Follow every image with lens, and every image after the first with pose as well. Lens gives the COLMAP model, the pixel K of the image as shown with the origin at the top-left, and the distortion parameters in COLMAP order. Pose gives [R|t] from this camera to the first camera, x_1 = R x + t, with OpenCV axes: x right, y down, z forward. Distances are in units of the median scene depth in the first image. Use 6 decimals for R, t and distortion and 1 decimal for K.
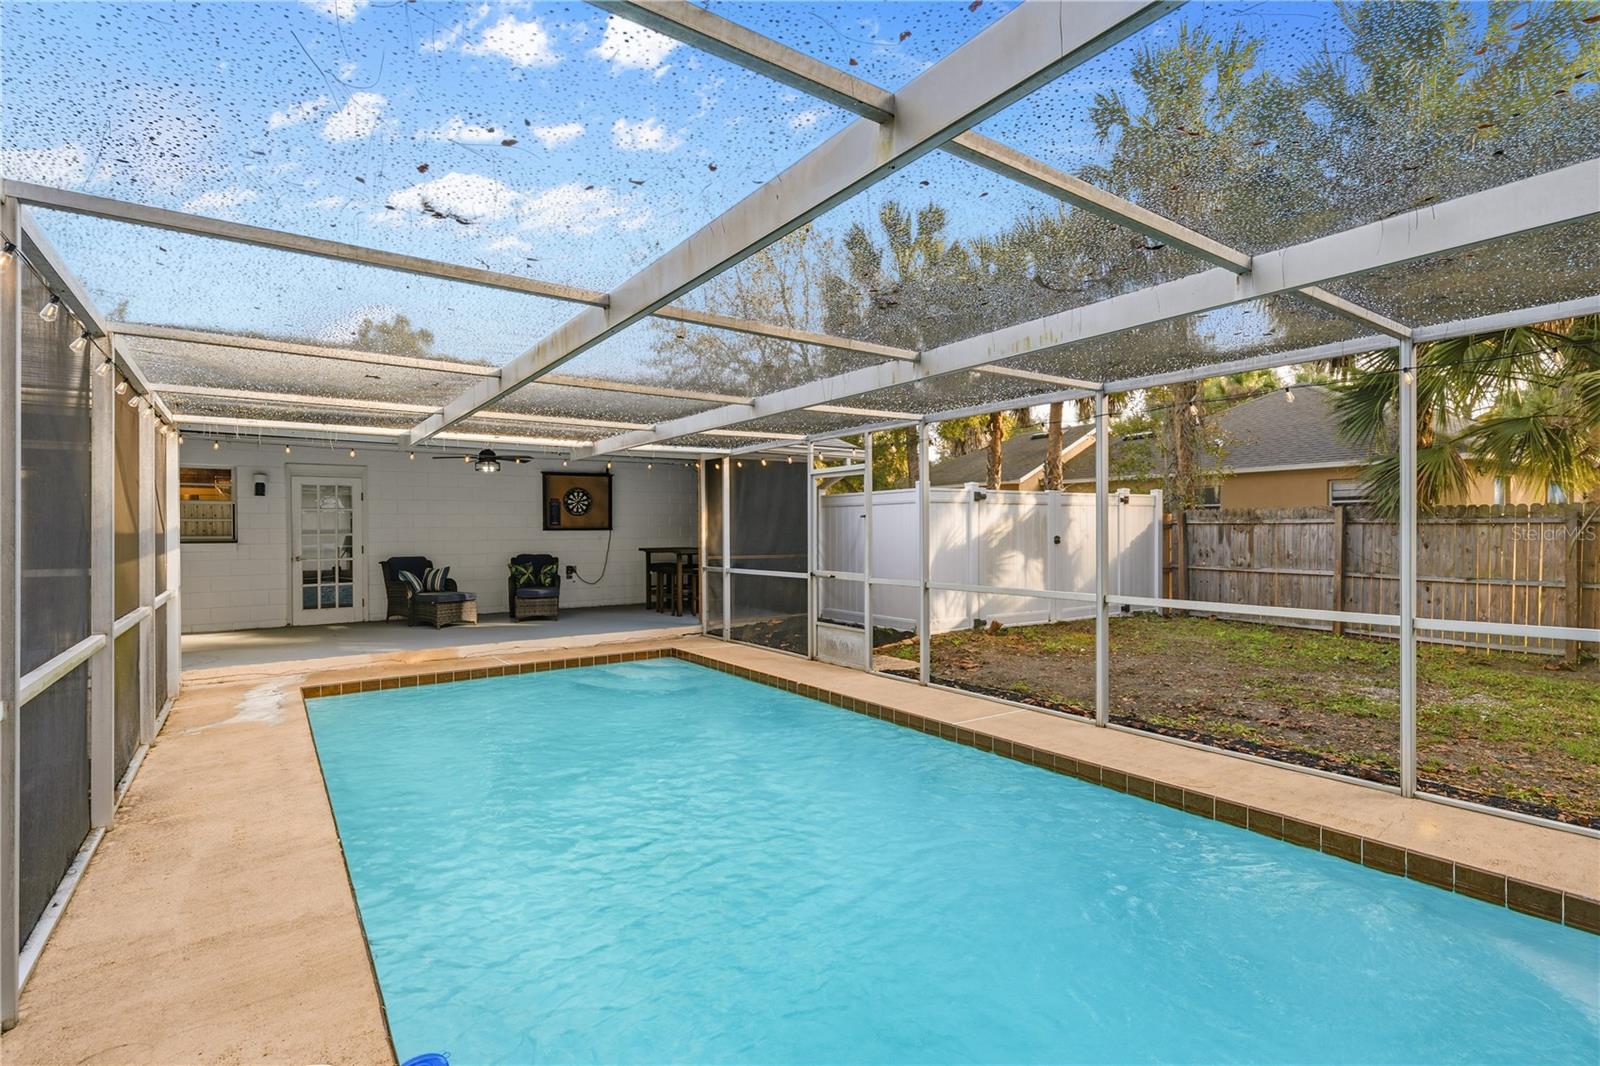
lens RADIAL K [[754.8, 0, 794.3], [0, 754.8, 529.1], [0, 0, 1]] dist [0.001712, 0.000407]
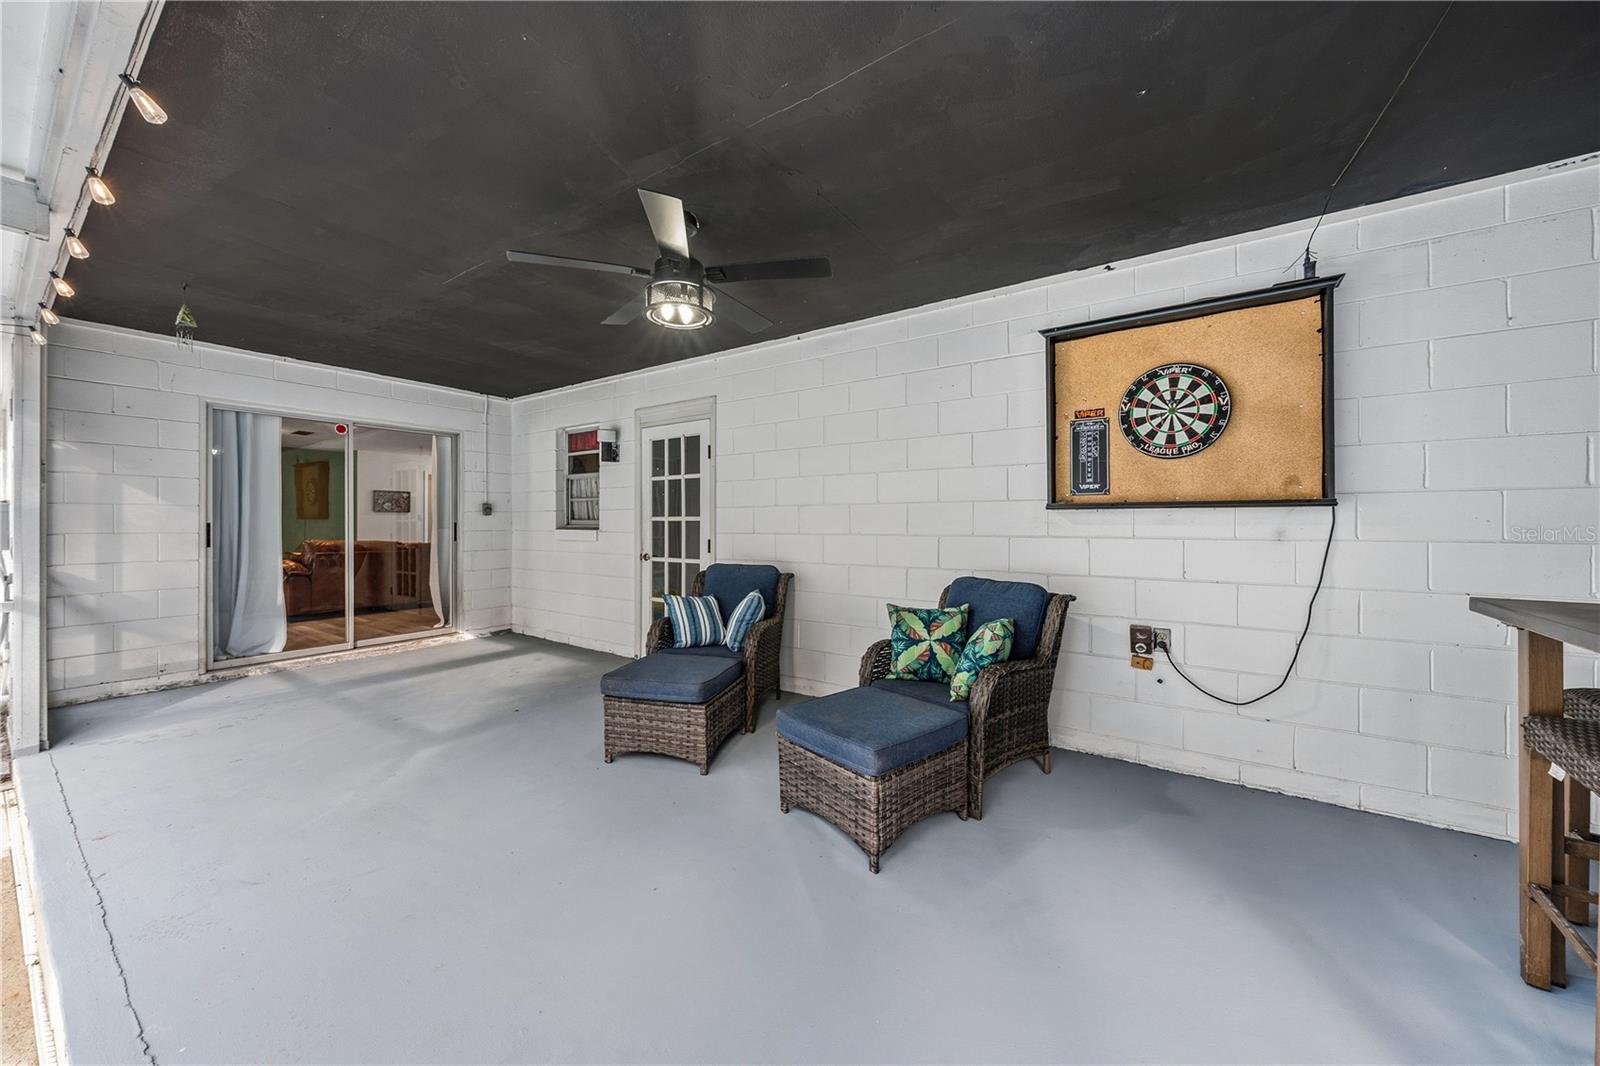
lens RADIAL K [[566.5, 0, 800.0], [0, 566.5, 533.0], [0, 0, 1]] dist [0.019566, -0.000019]
pose [[0.348814, 0.015280, -0.937067, -0.158689], [-0.008490, 0.999878, 0.013144, 0.011292], [0.937153, 0.003371, 0.348901, 0.959026]]
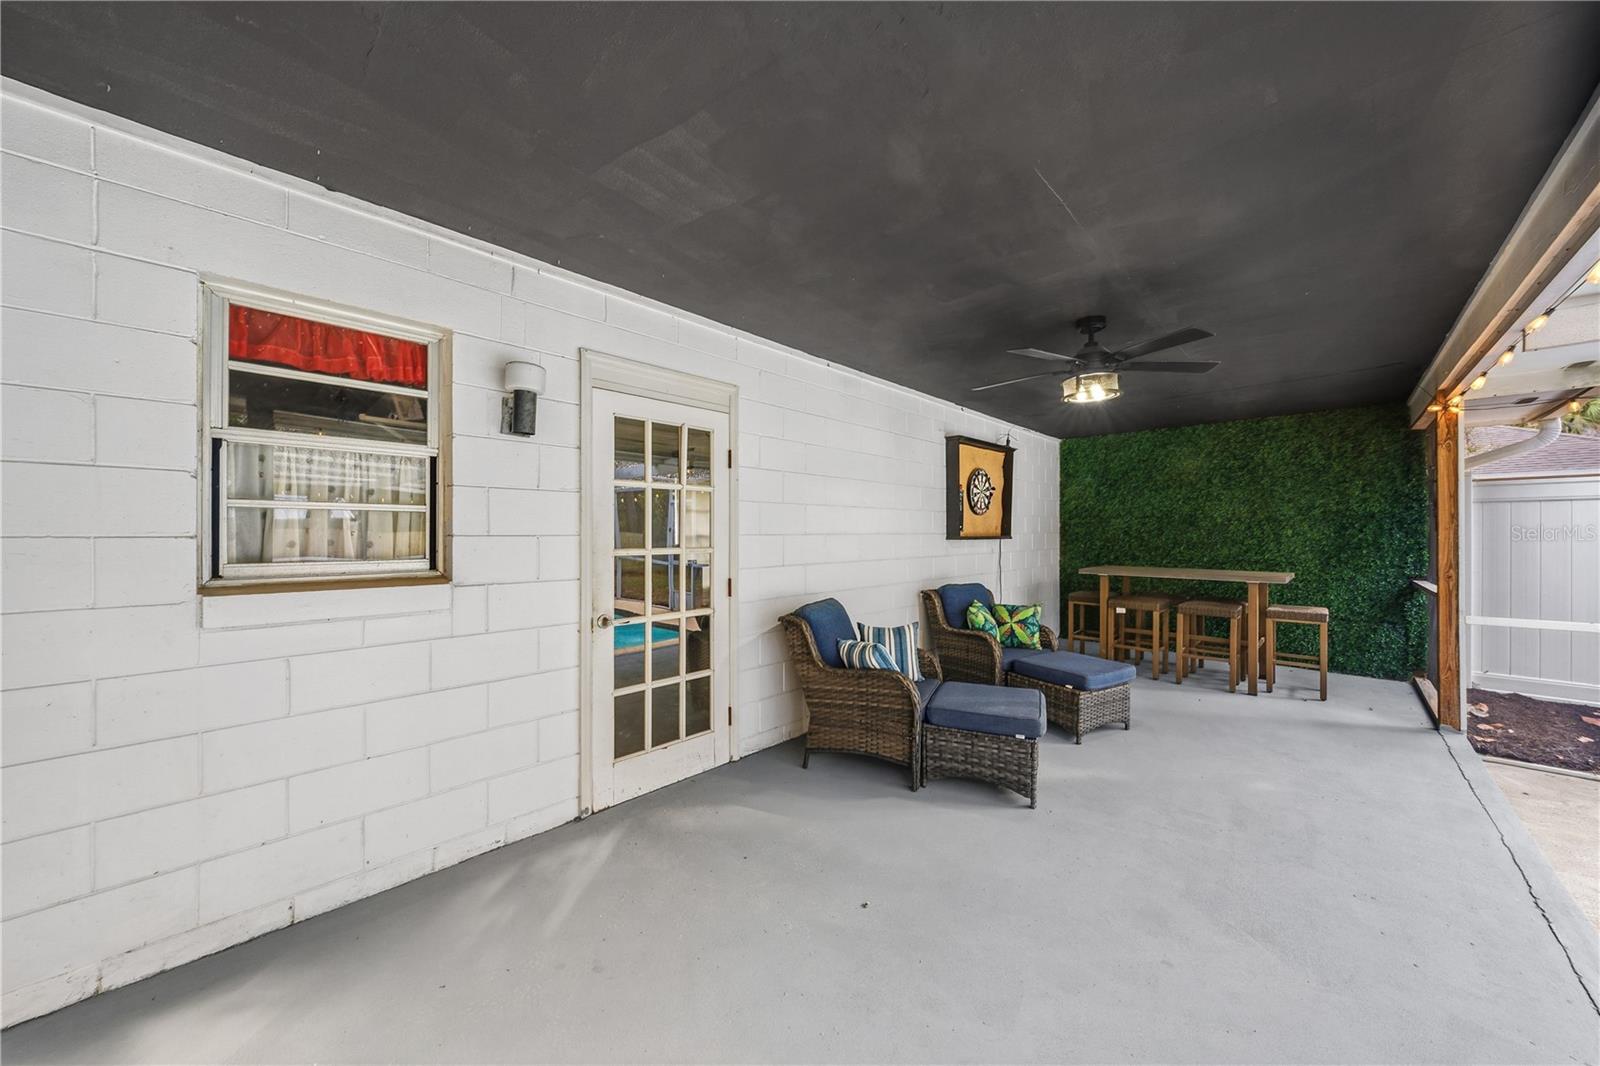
lens RADIAL K [[558.3, 0, 800.0], [0, 558.3, 533.0], [0, 0, 1]] dist [0.000090, -0.000079]
pose [[0.982091, 0.003683, 0.188374, -0.619580], [-0.003100, 0.999989, -0.003391, -0.002166], [-0.188384, 0.002747, 0.982092, 0.725703]]
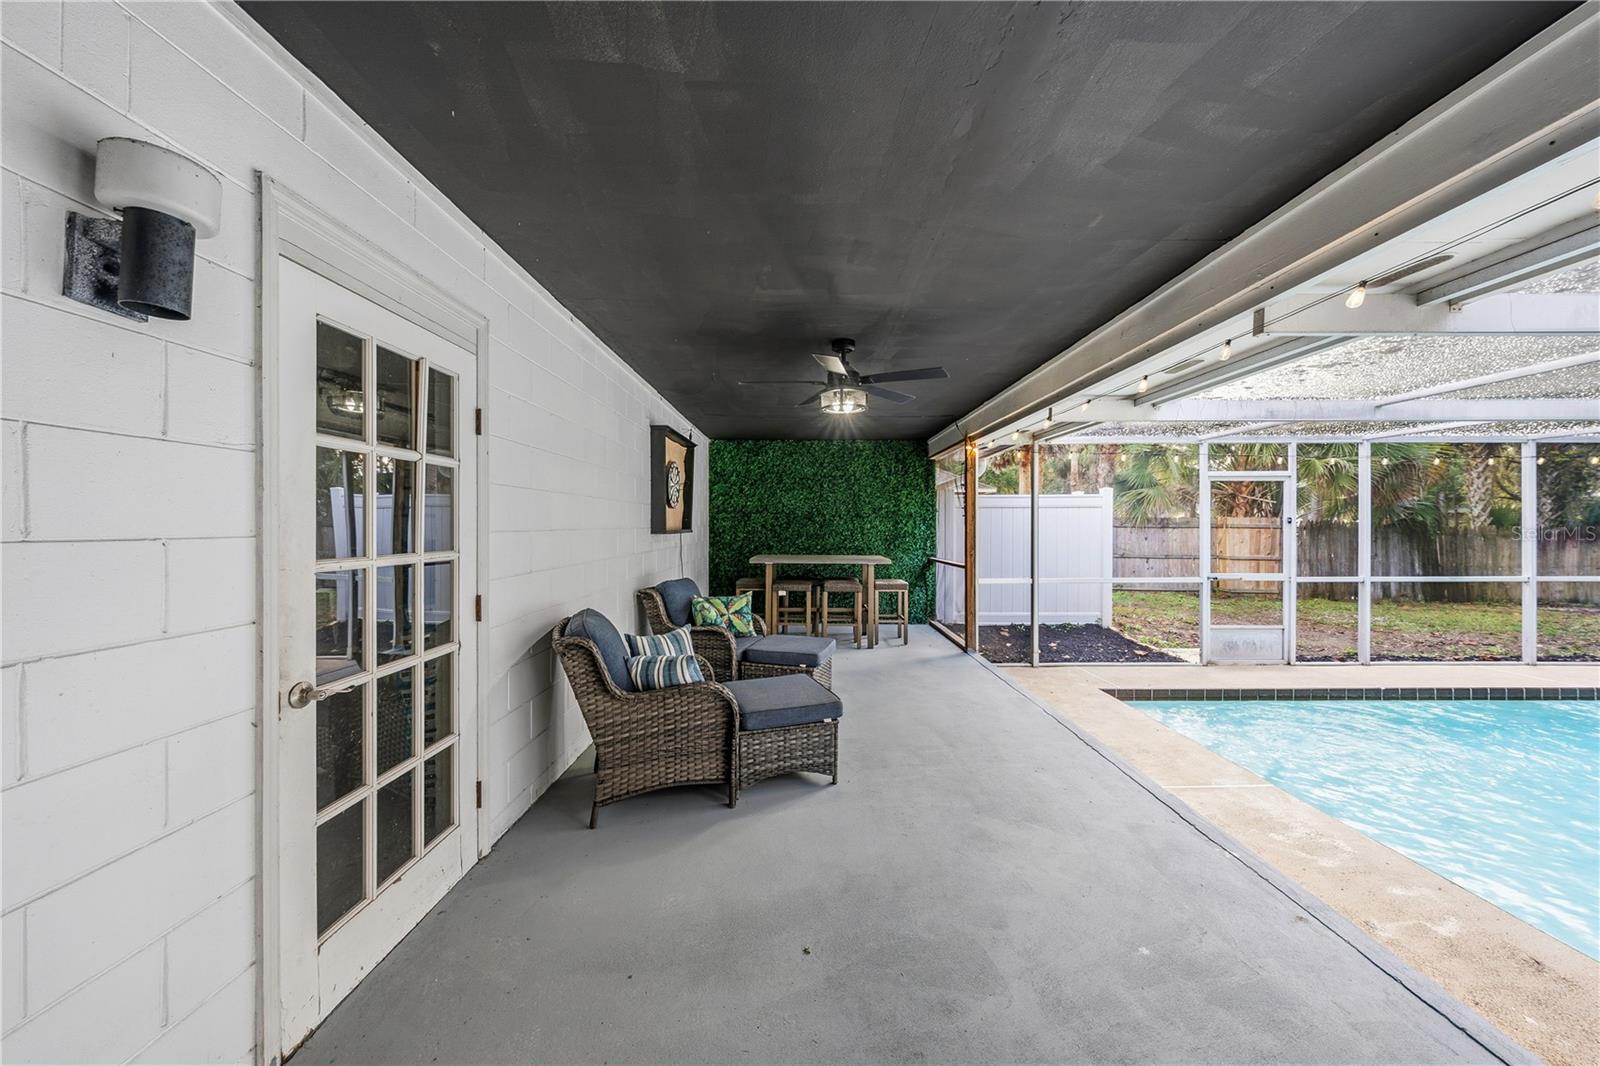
lens RADIAL K [[550.2, 0, 800.2], [0, 550.2, 527.3], [0, 0, 1]] dist [-0.001422, -0.000057]
pose [[0.582634, 0.001402, 0.812733, -0.701310], [-0.001719, 0.999998, -0.000493, -0.003956], [-0.812733, -0.001110, 0.582636, 0.817579]]
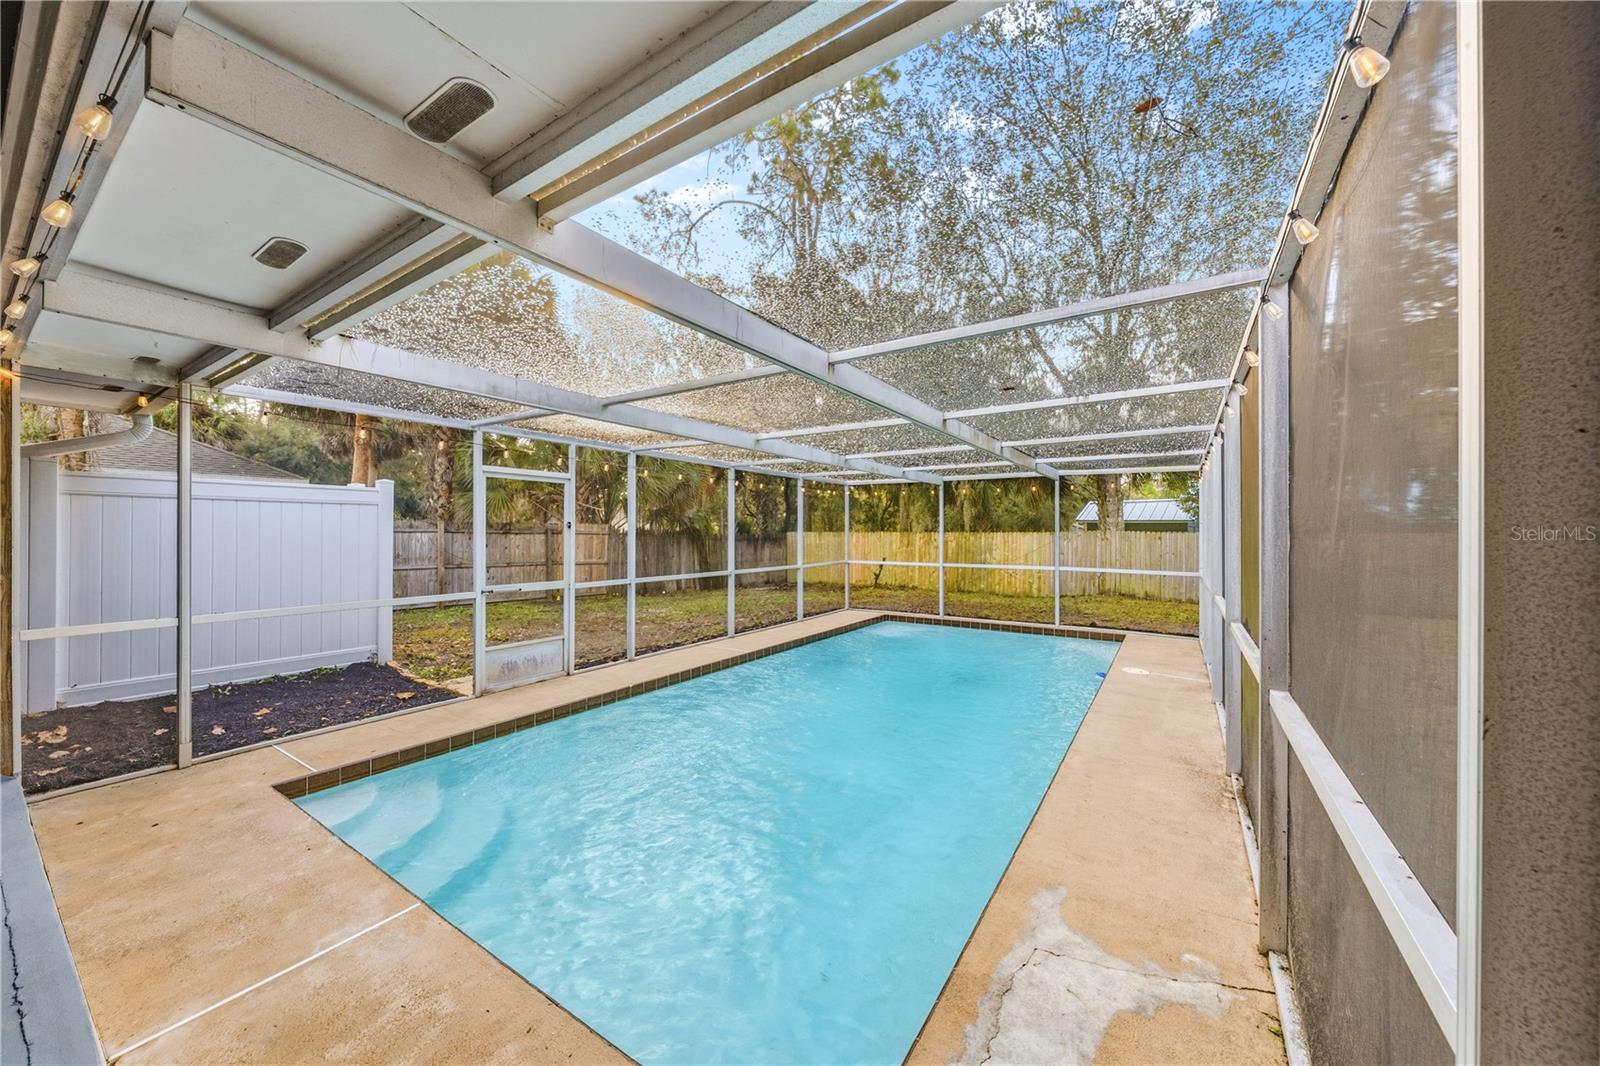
lens RADIAL K [[562.8, 0, 799.5], [0, 562.8, 536.6], [0, 0, 1]] dist [-0.000979, -0.000084]
pose [[-0.356490, -0.002448, 0.934296, -0.549244], [-0.003325, 0.999994, 0.001351, -0.002363], [-0.934293, -0.002625, -0.356495, 0.722728]]
